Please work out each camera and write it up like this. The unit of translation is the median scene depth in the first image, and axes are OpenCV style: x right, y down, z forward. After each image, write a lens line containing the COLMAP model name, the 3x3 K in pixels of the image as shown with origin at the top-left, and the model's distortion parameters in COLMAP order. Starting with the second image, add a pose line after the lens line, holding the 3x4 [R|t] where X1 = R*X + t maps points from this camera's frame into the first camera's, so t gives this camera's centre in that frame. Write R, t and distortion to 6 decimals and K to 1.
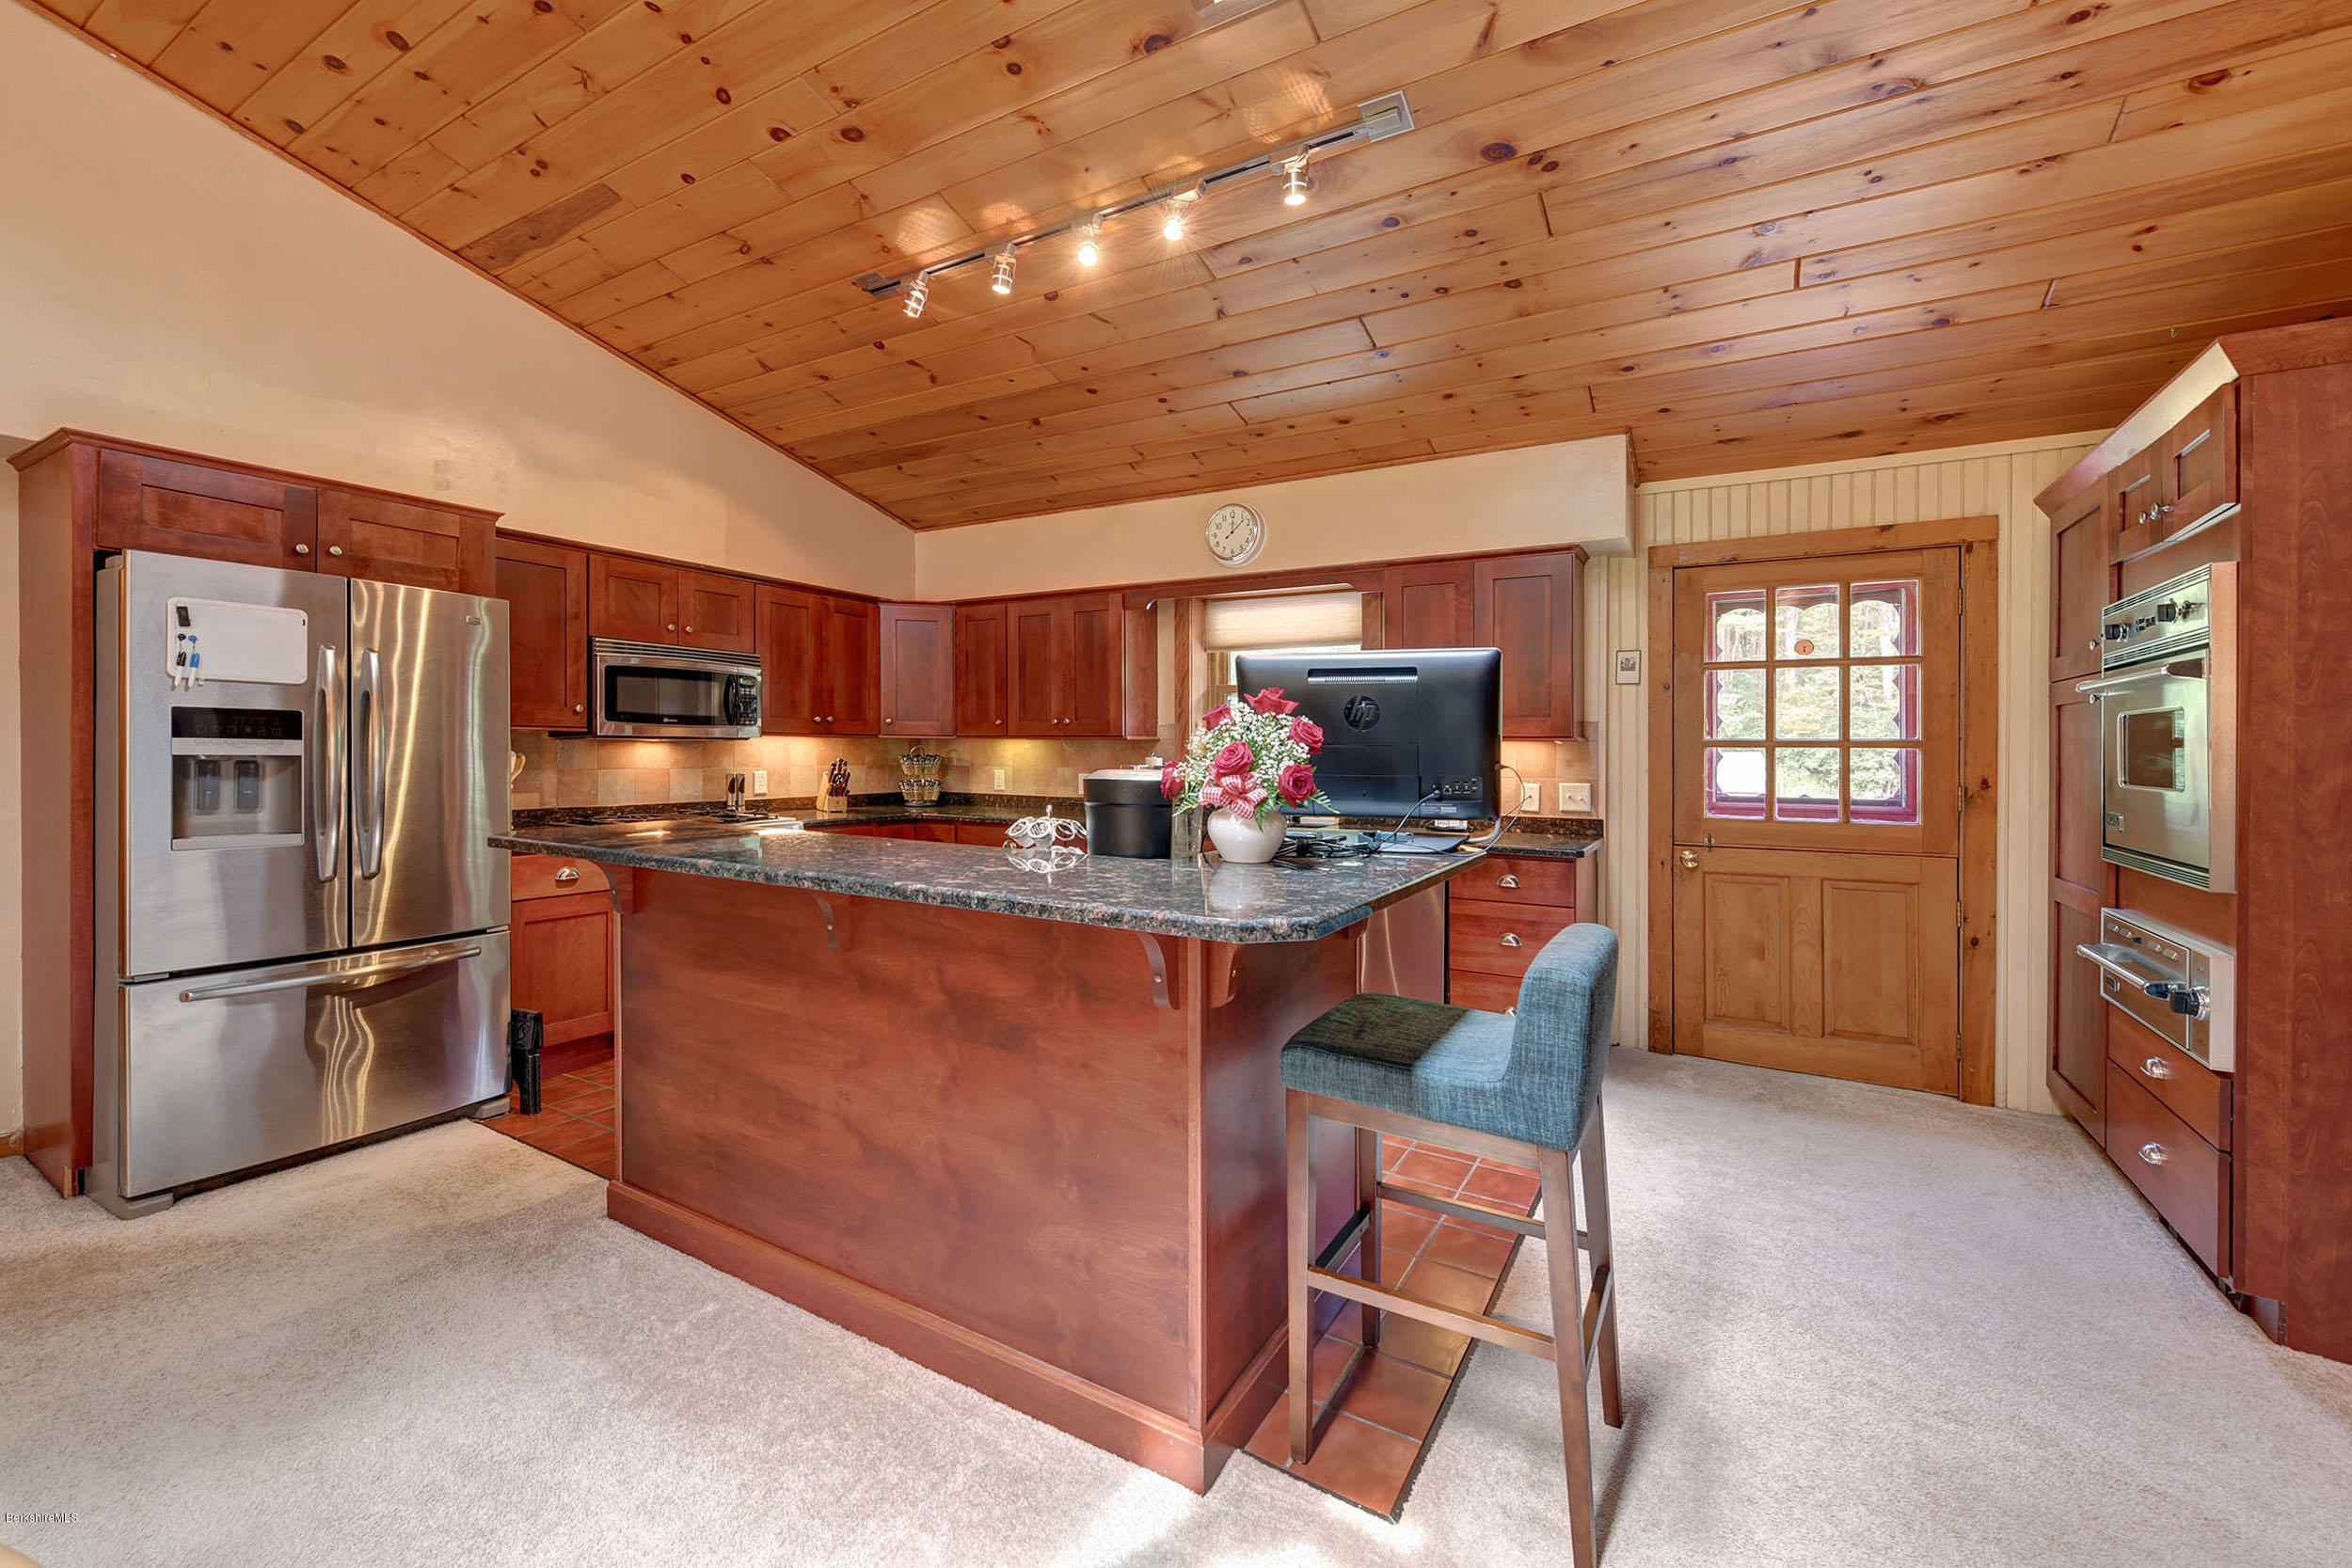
lens RADIAL K [[938.9, 0, 1182.1], [0, 938.9, 732.0], [0, 0, 1]] dist [0.001726, -0.000700]
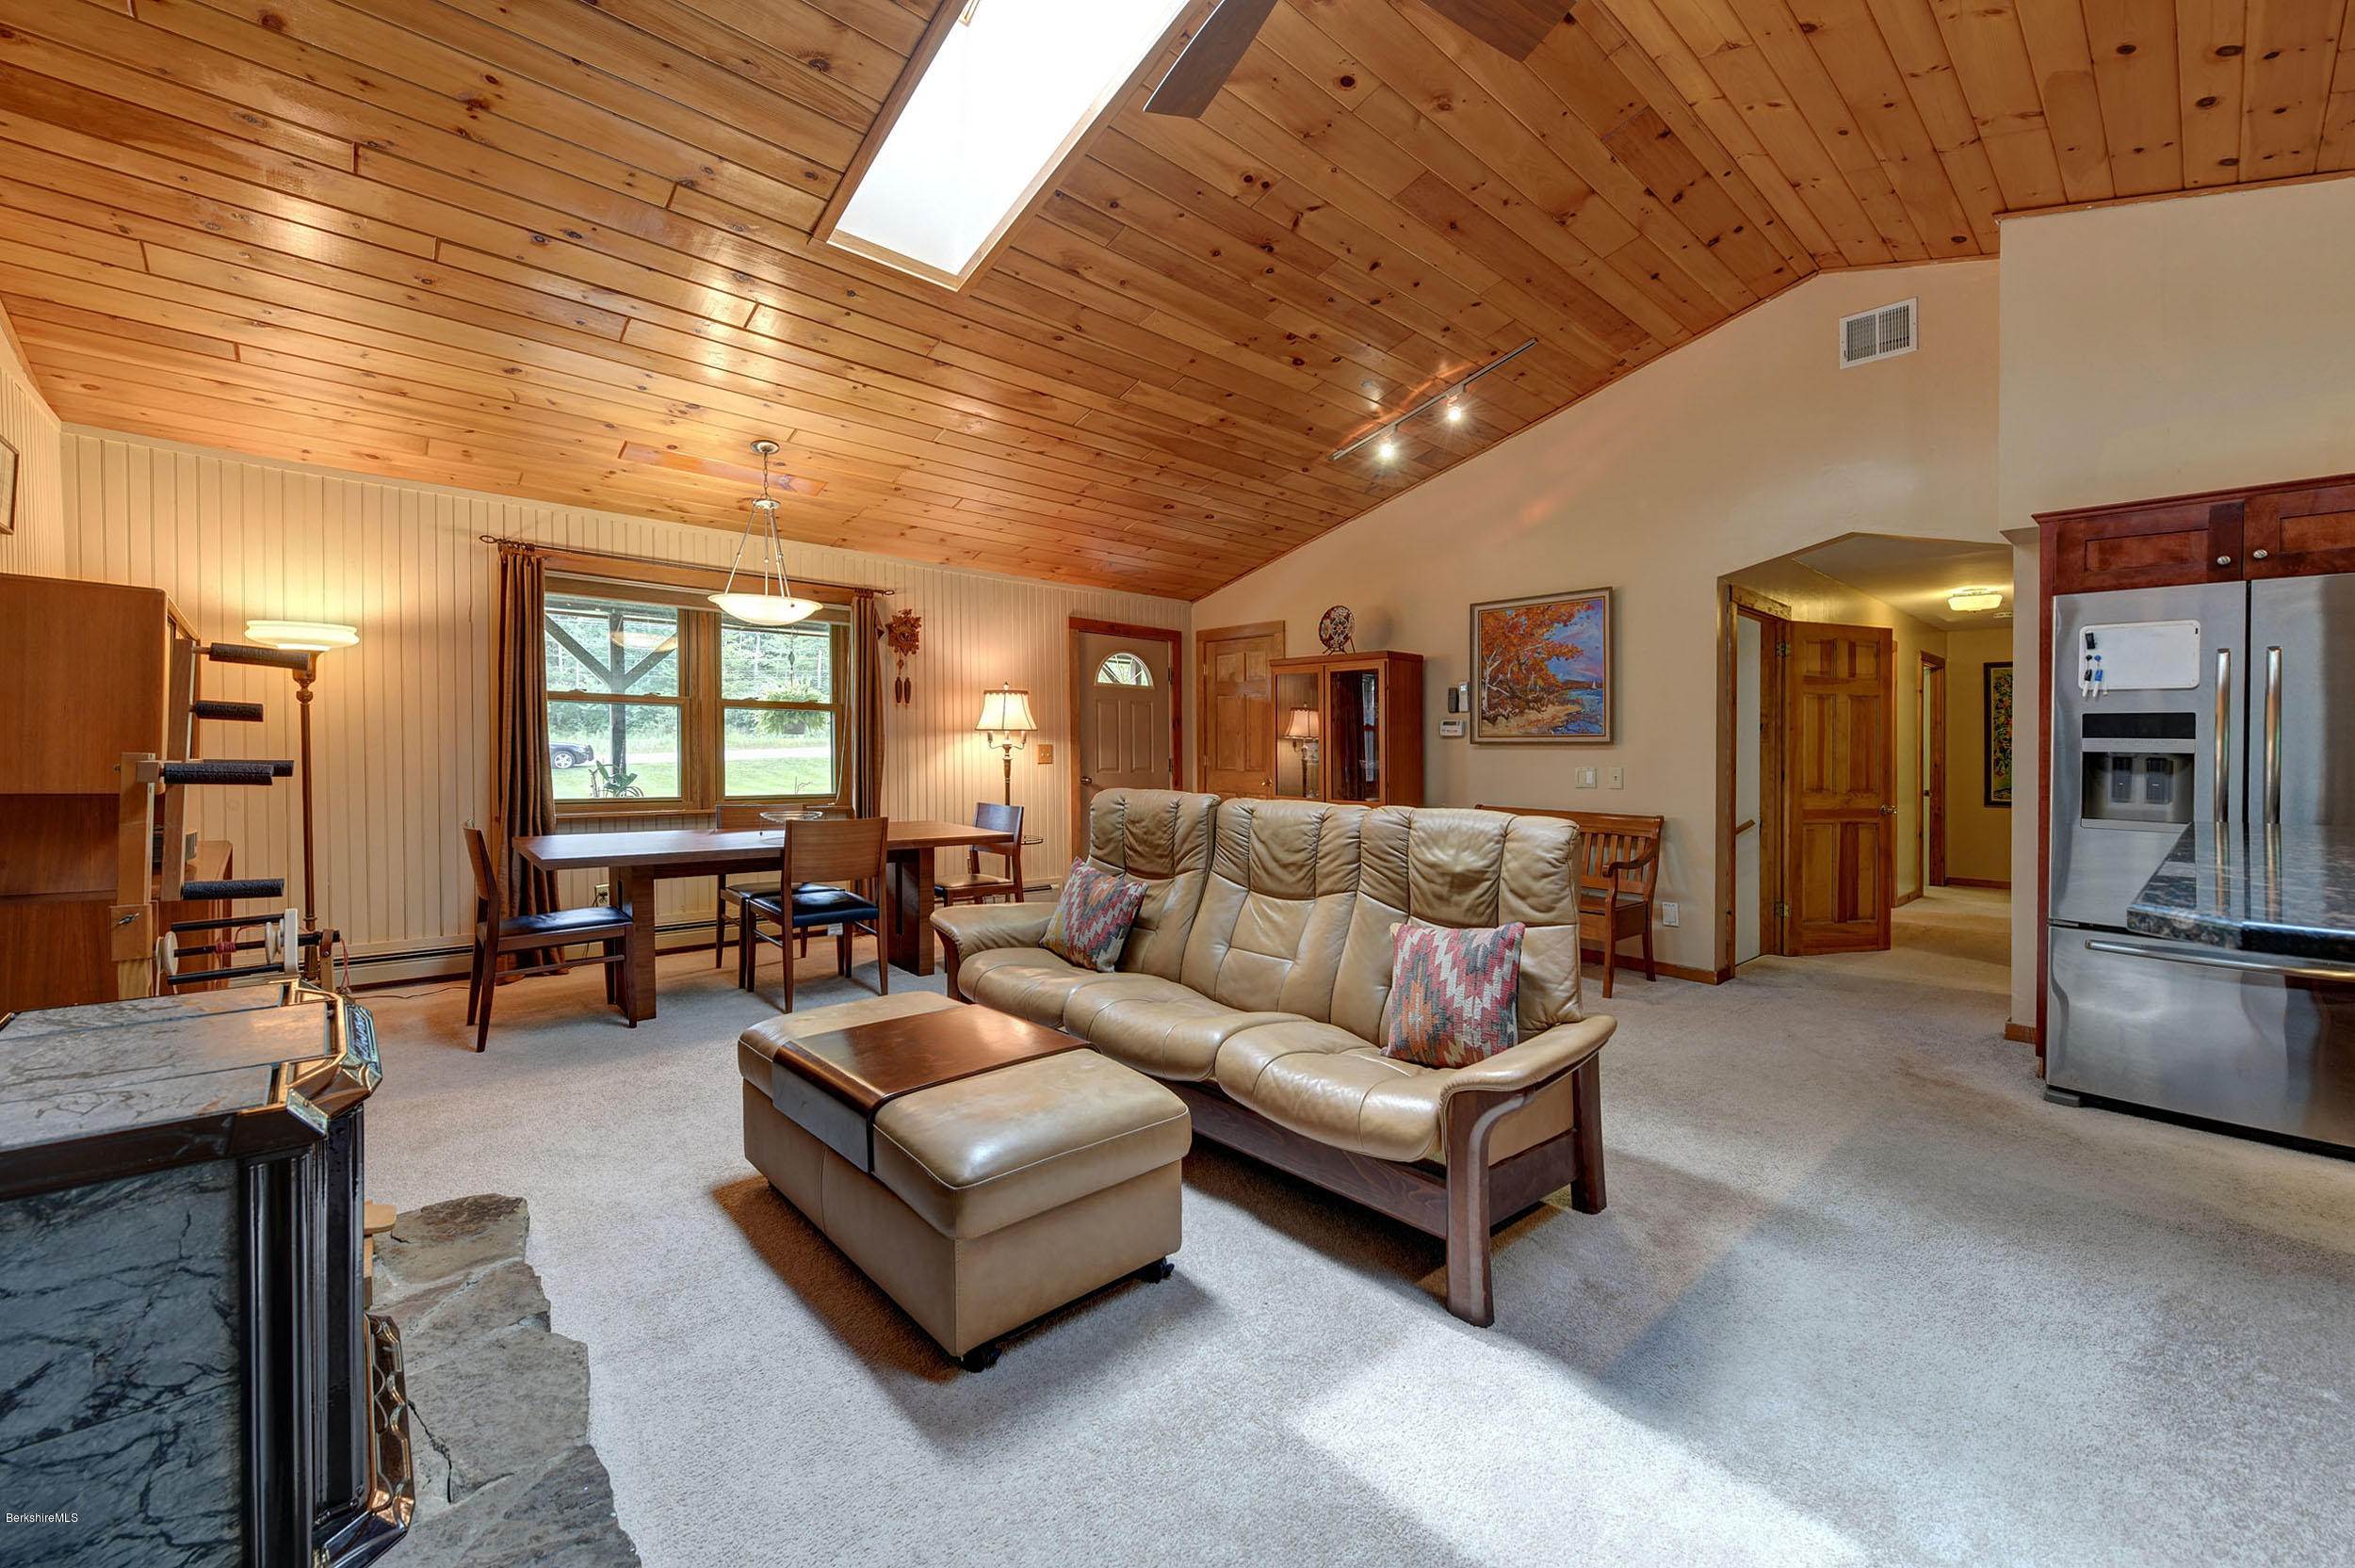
lens RADIAL K [[940.1, 0, 1202.1], [0, 940.1, 768.9], [0, 0, 1]] dist [0.001726, -0.000700]
pose [[-0.280041, 0.002893, -0.959984, 0.304915], [-0.000818, 0.999994, 0.003252, 0.028696], [0.959988, 0.001696, -0.280037, 0.141752]]
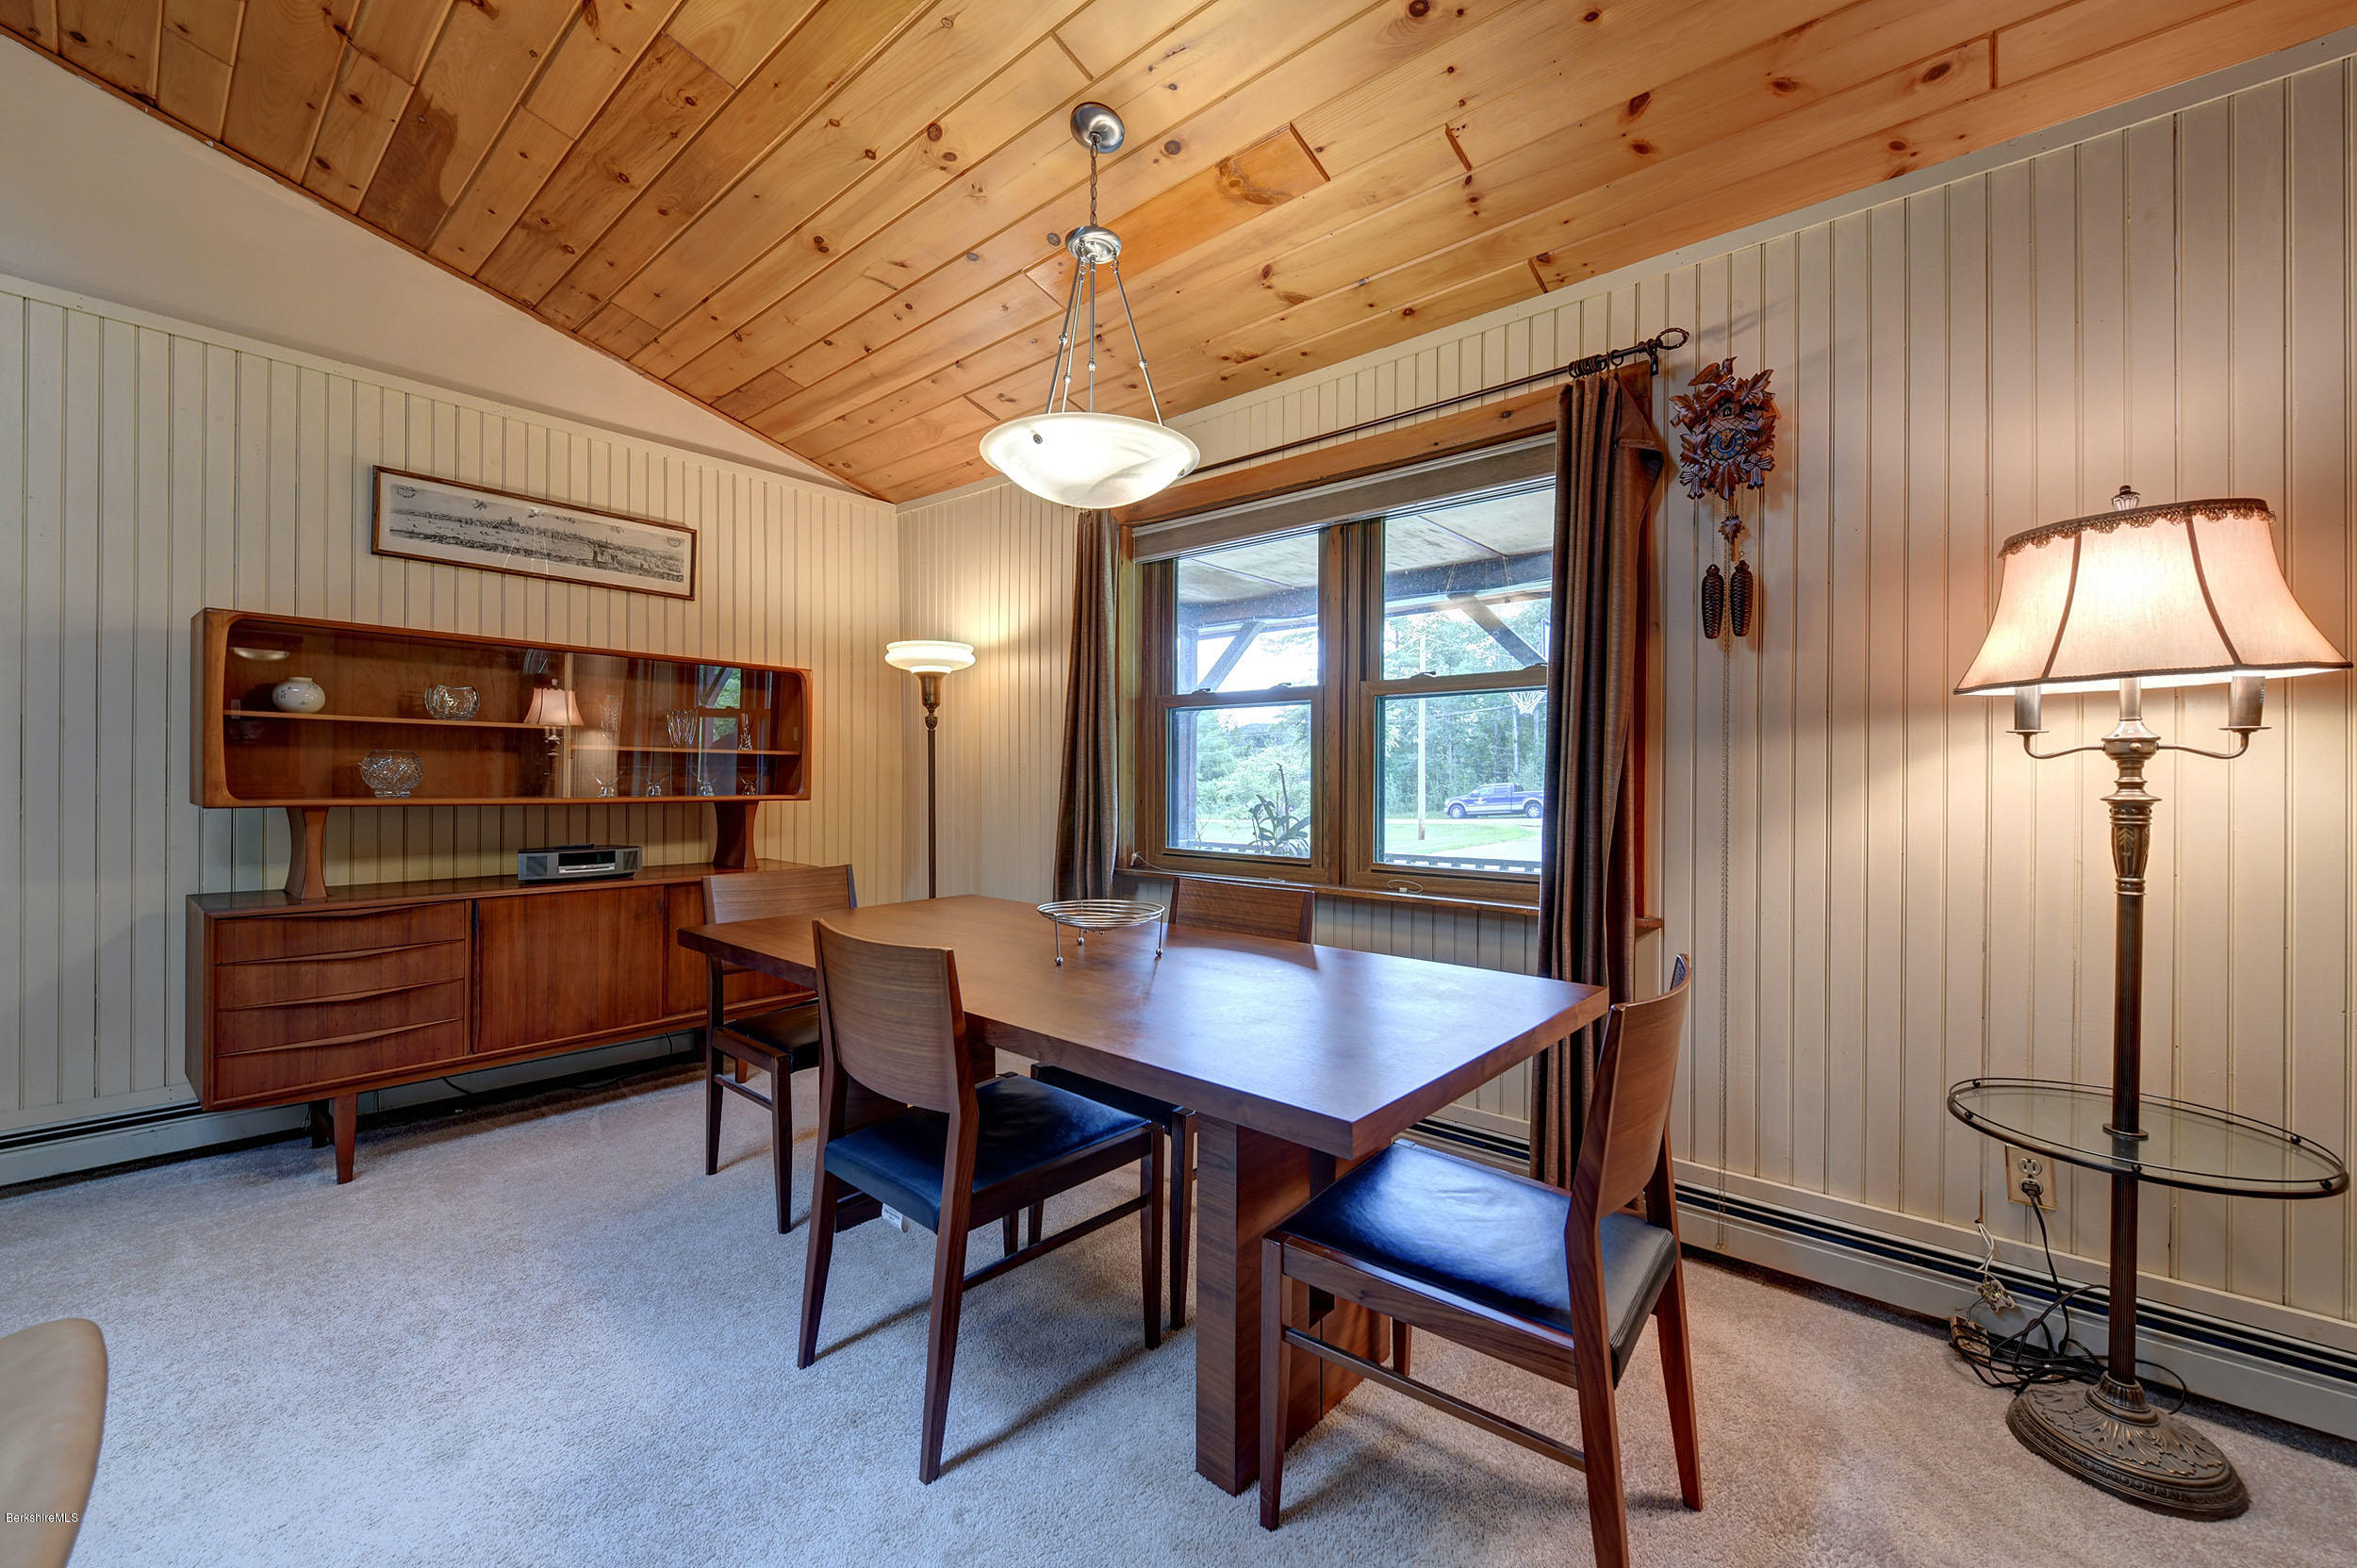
lens RADIAL K [[930.2, 0, 1182.6], [0, 930.2, 790.3], [0, 0, 1]] dist [-0.008079, -0.000492]
pose [[-0.983416, -0.022032, 0.180022, -0.809521], [-0.023822, 0.999686, -0.007782, 0.026529], [-0.179794, -0.011941, -0.983632, -0.169256]]
